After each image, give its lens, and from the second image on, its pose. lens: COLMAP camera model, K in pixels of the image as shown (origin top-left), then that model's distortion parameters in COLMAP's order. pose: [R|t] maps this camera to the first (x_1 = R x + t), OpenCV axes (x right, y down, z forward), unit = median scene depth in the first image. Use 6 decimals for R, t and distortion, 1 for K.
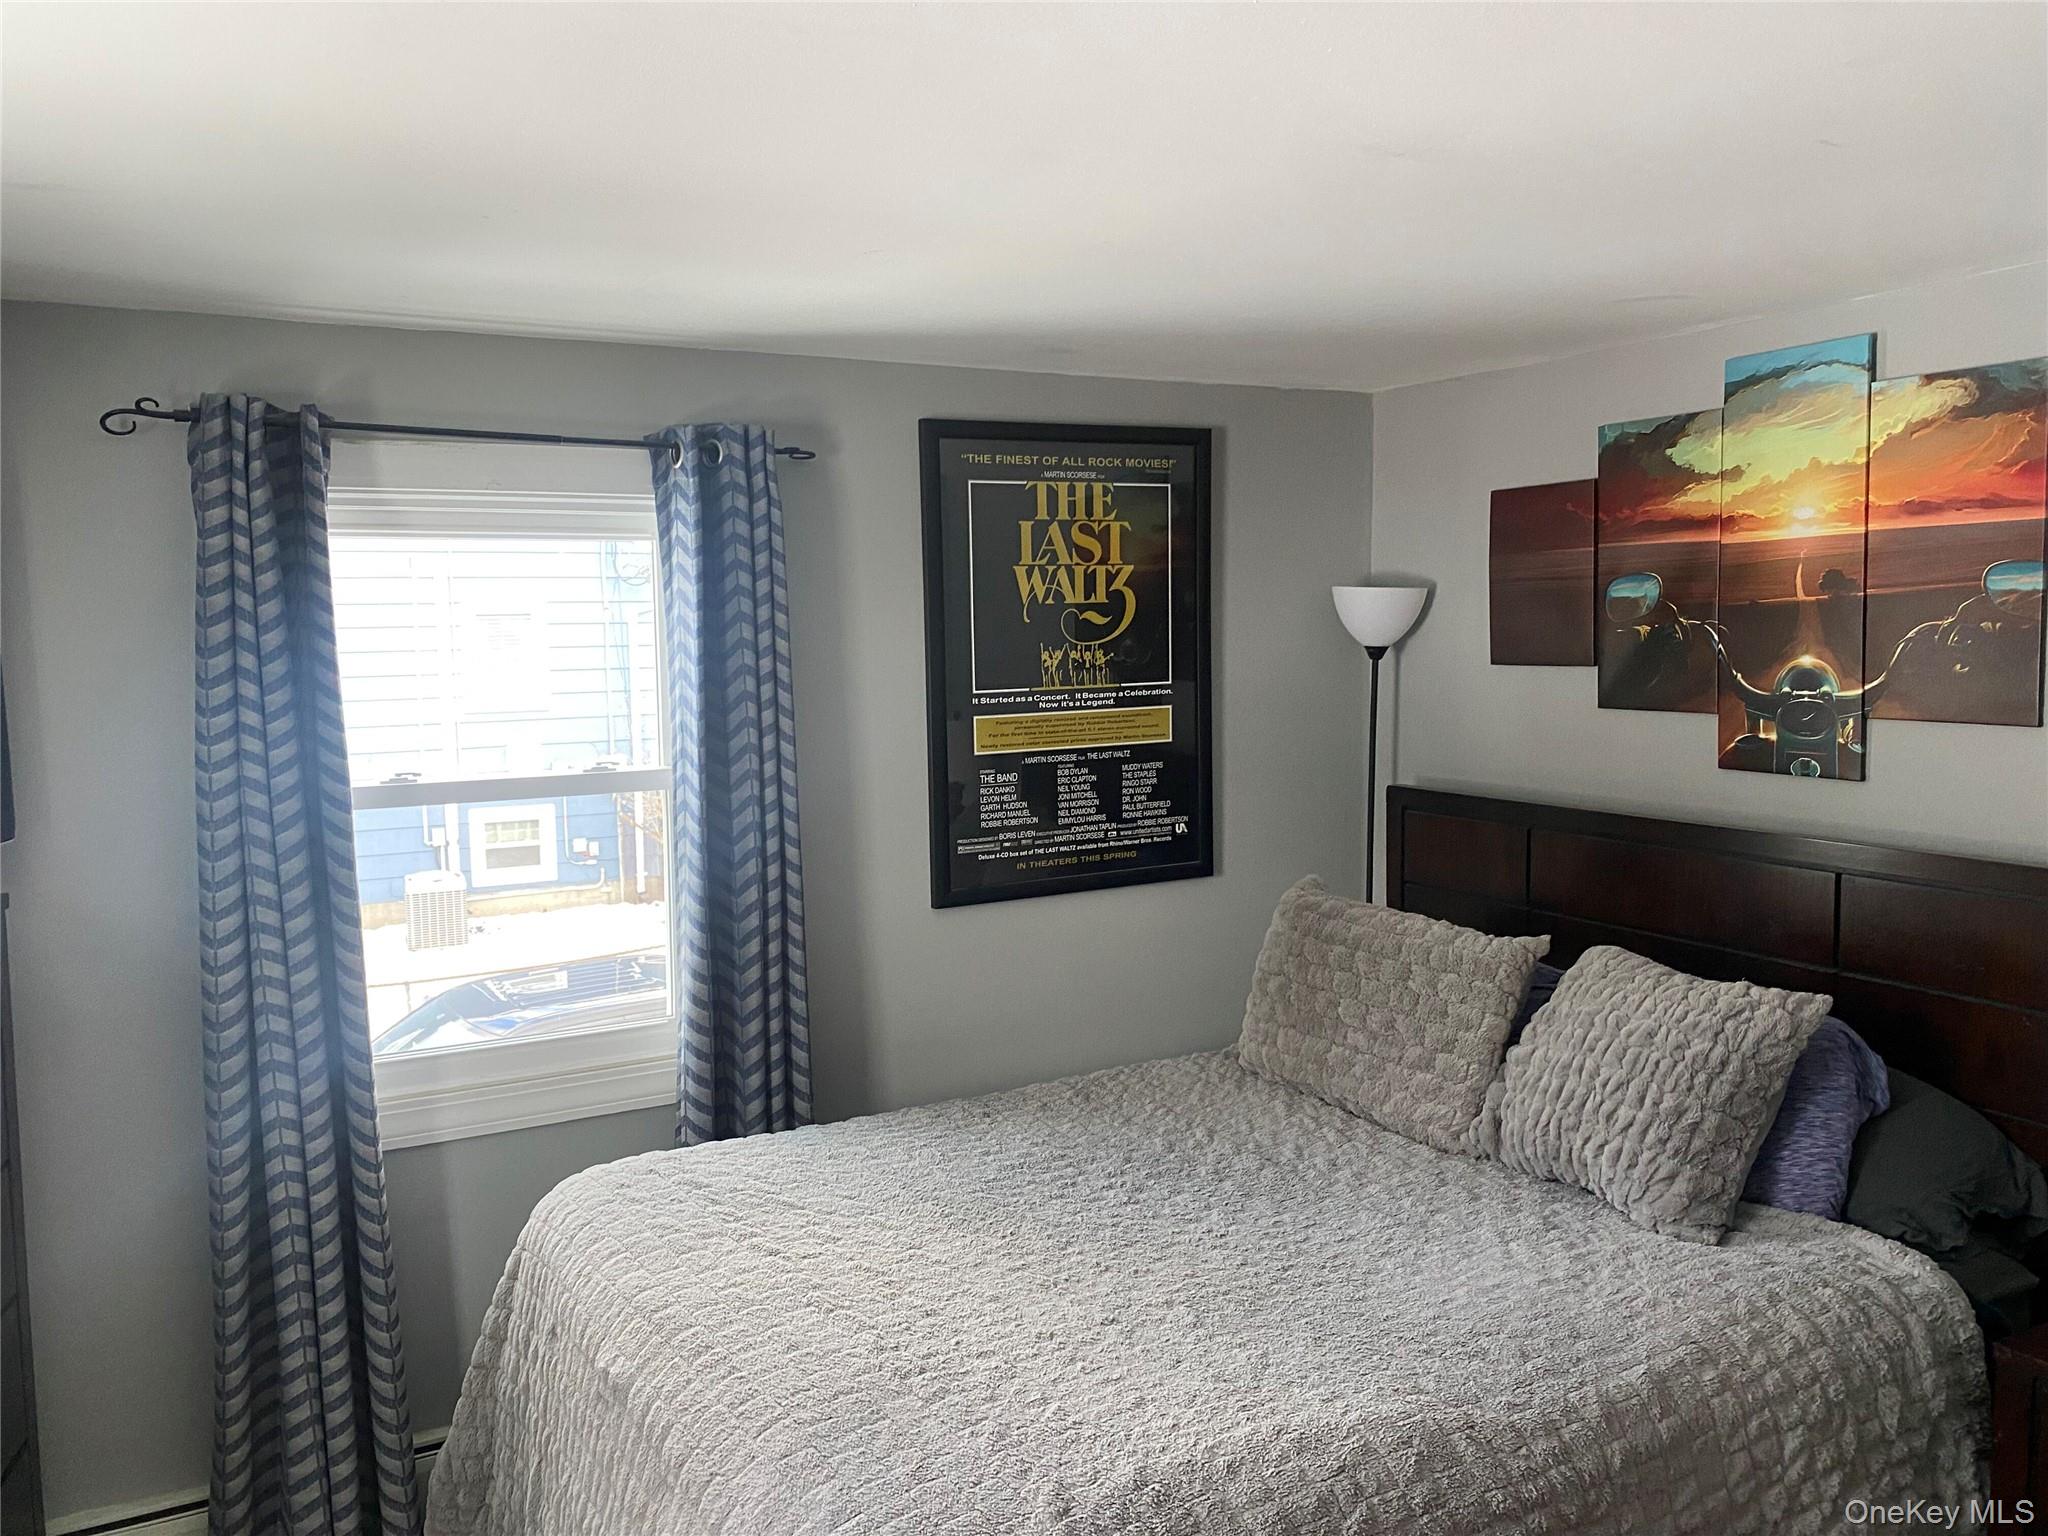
lens RADIAL K [[1527.6, 0, 1023.5], [0, 1527.6, 751.5], [0, 0, 1]] dist [0.018876, -0.016506]
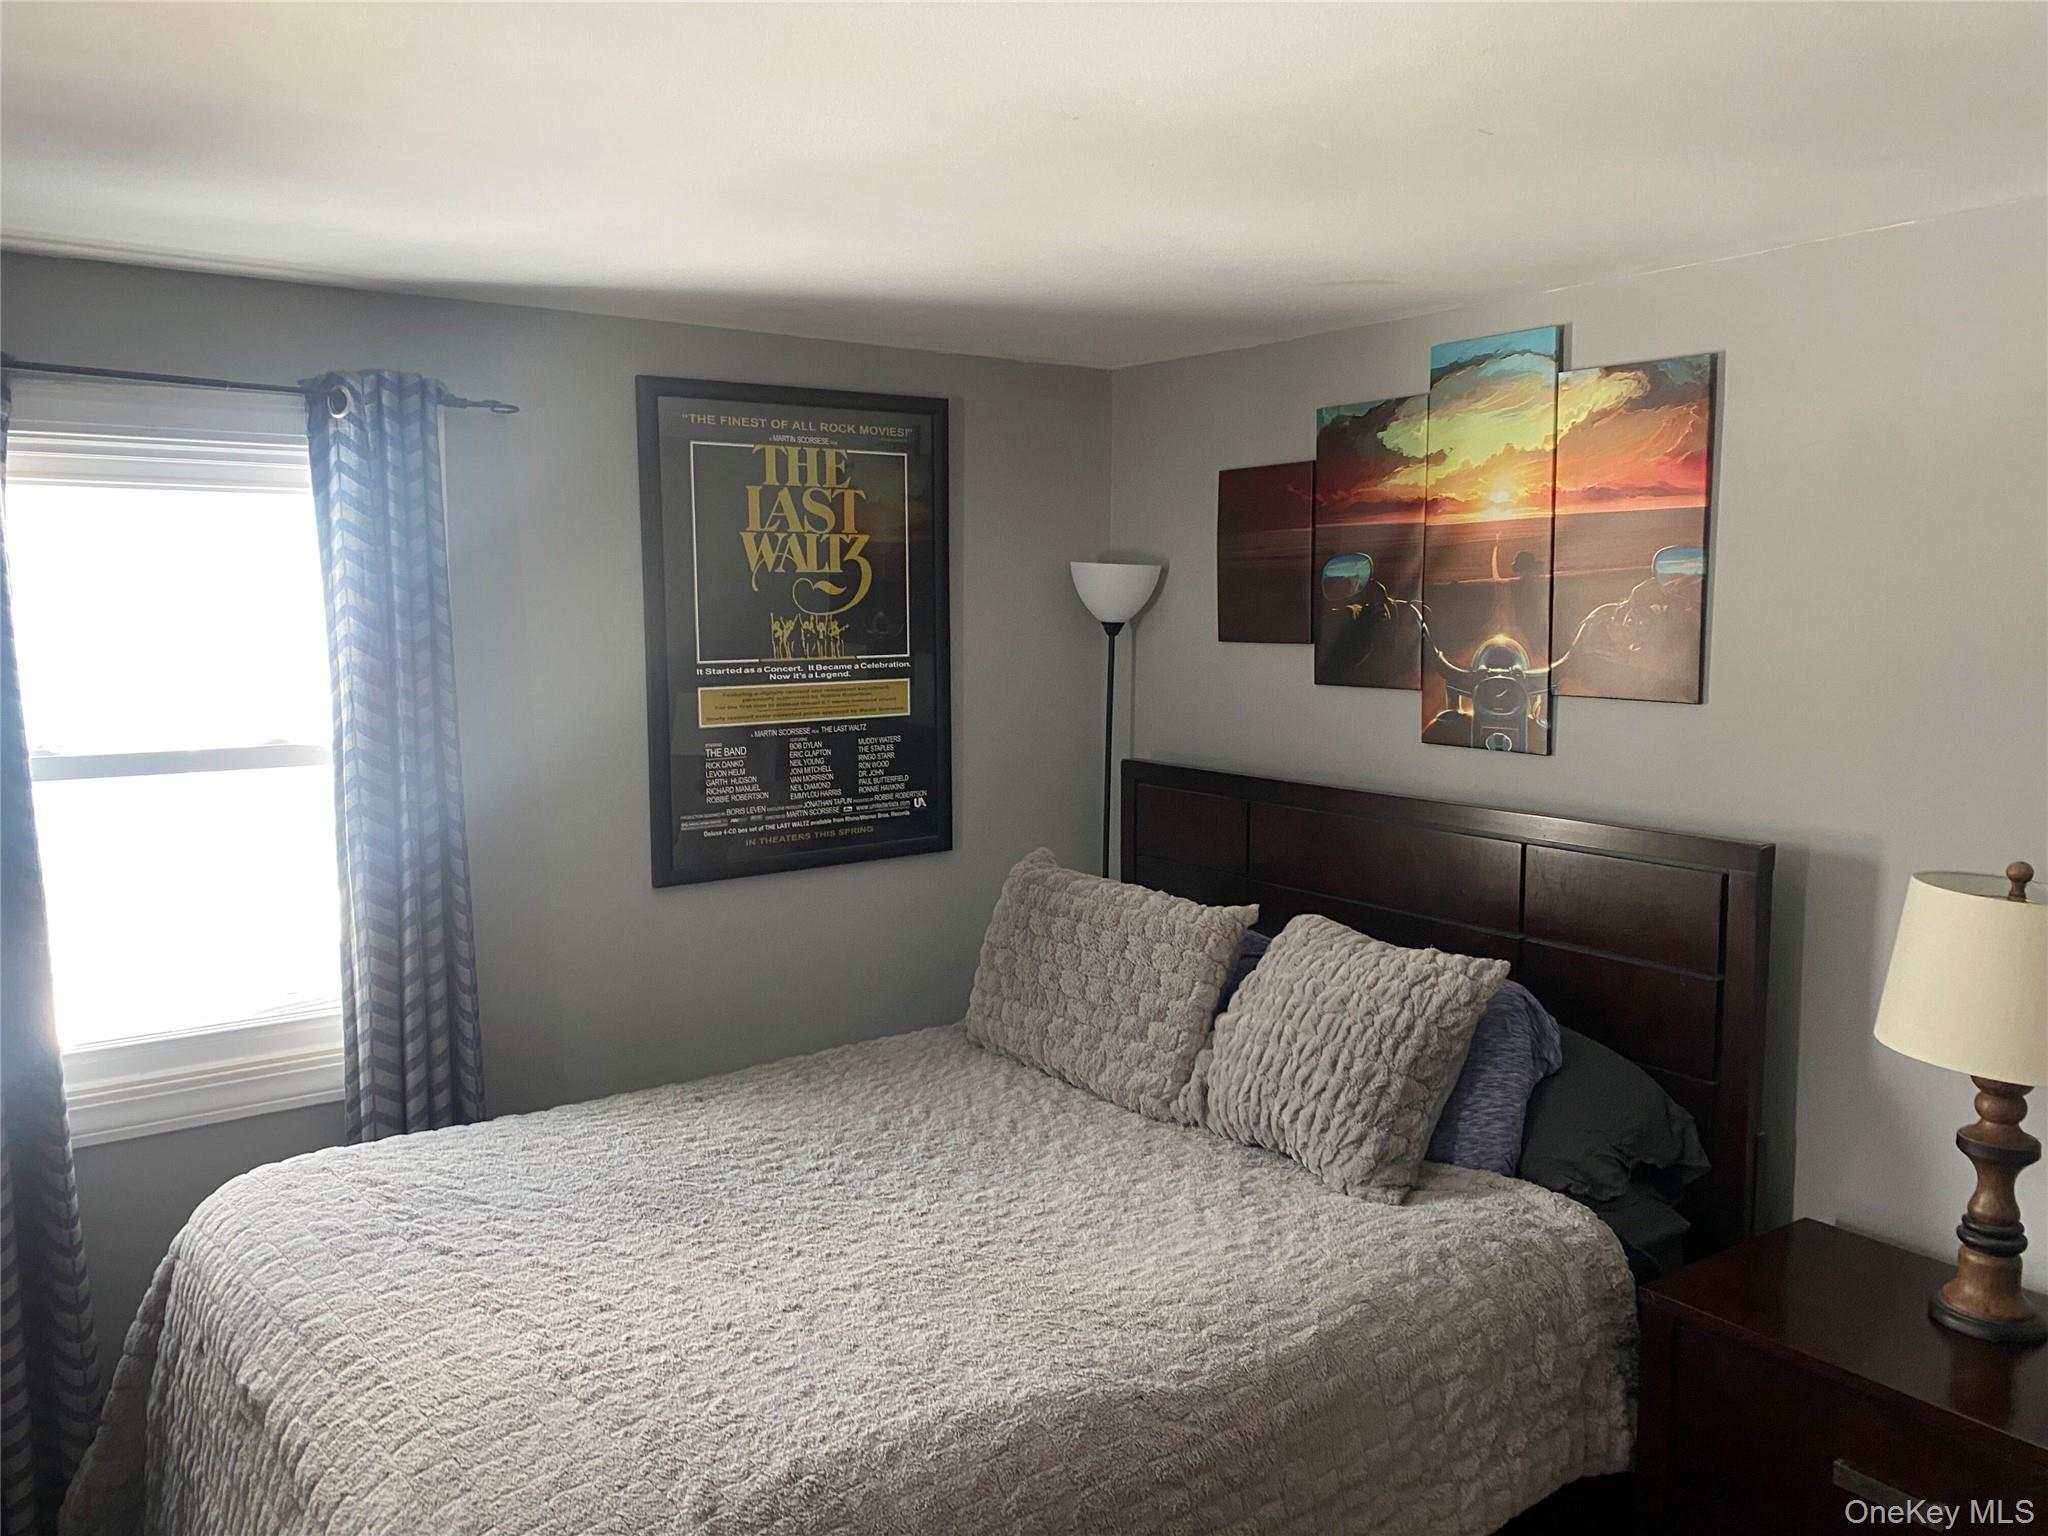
lens RADIAL K [[1527.6, 0, 1023.6], [0, 1527.6, 750.7], [0, 0, 1]] dist [0.018876, -0.016506]
pose [[0.990464, 0.001930, 0.137756, 0.052956], [-0.004092, 0.999873, 0.015409, 0.001668], [-0.137709, -0.015826, 0.990346, 0.016347]]
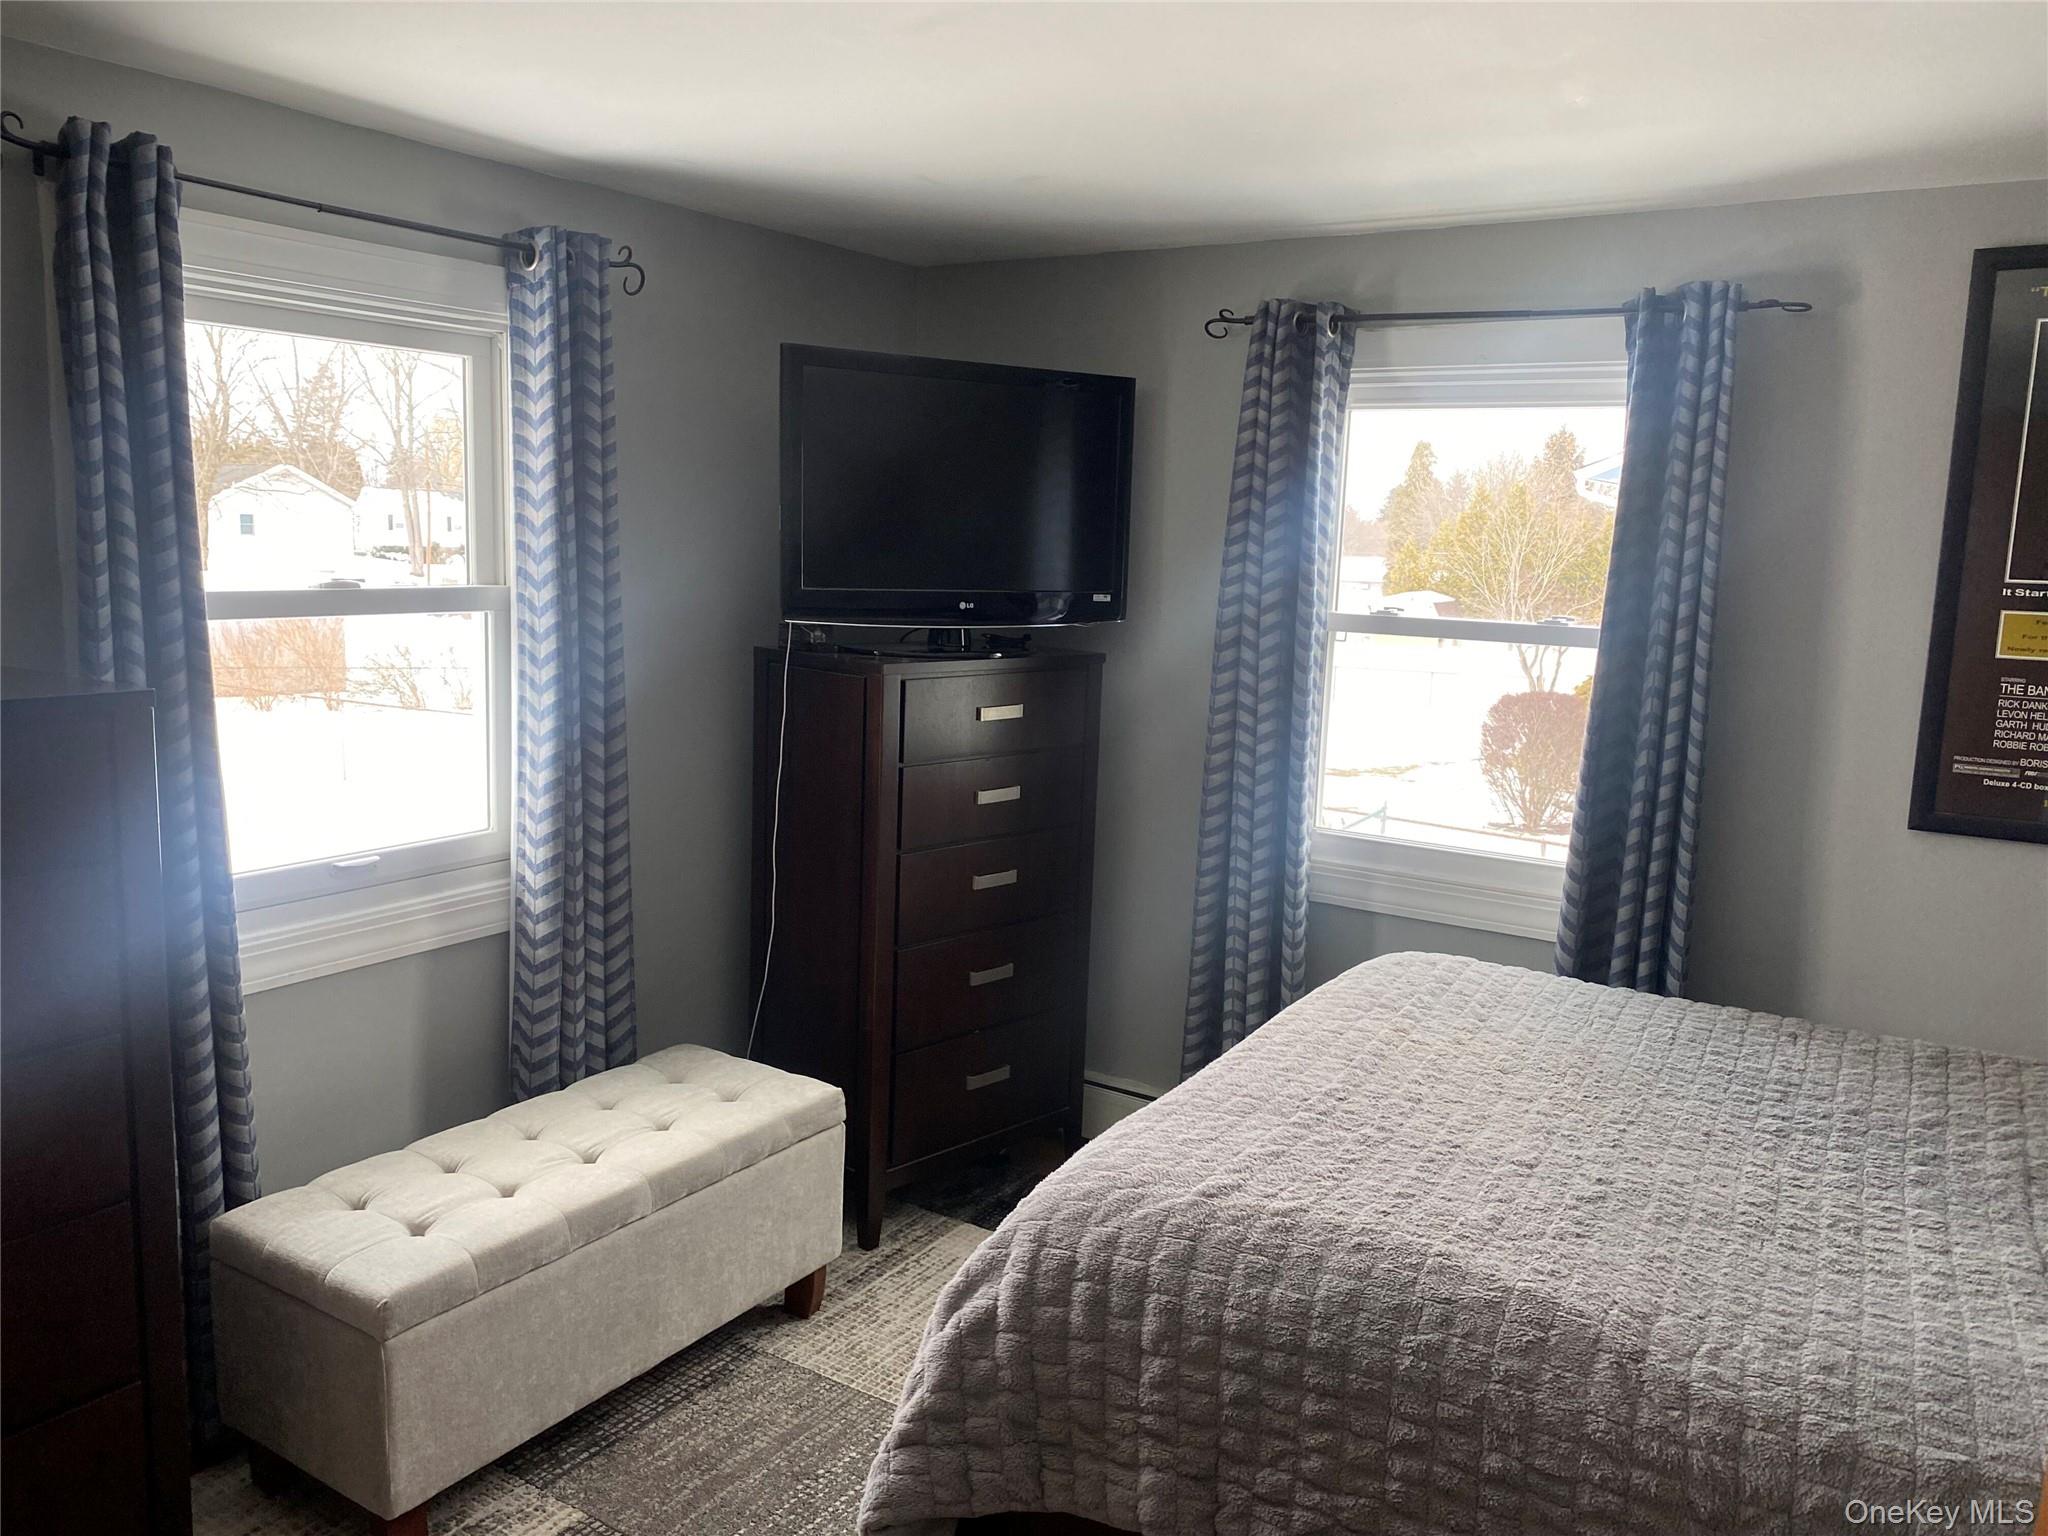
lens RADIAL K [[1527.6, 0, 1041.2], [0, 1527.6, 782.8], [0, 0, 1]] dist [0.018876, -0.016506]
pose [[0.498626, 0.174666, -0.849037, 0.571472], [-0.113394, 0.984215, 0.135880, 0.019592], [0.859368, 0.028523, 0.510561, 0.166442]]
